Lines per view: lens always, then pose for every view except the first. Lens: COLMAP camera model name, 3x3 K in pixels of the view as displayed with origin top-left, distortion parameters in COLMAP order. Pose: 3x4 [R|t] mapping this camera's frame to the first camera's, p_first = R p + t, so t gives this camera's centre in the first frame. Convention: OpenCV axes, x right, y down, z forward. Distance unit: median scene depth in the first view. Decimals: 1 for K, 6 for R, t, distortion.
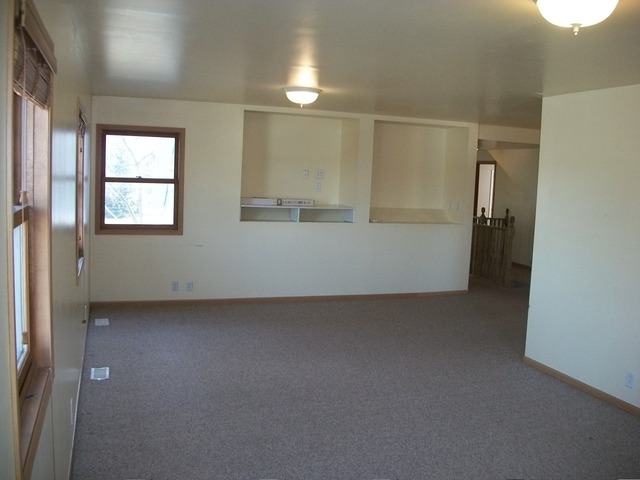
lens RADIAL K [[622.4, 0, 320.0], [0, 622.4, 240.0], [0, 0, 1]] dist [-0.016481, -0.022761]
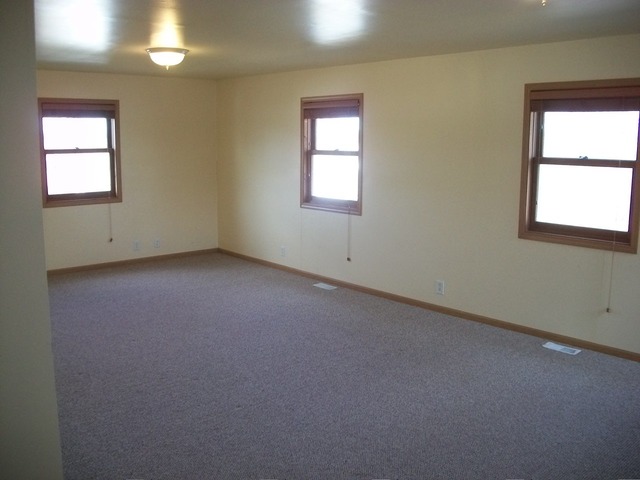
lens RADIAL K [[622.4, 0, 320.0], [0, 622.4, 240.0], [0, 0, 1]] dist [-0.016481, -0.022761]
pose [[-0.923937, 0.005316, -0.382508, 0.418466], [-0.108694, 0.955044, 0.275819, -0.206704], [0.366778, 0.296416, -0.881823, 1.818191]]
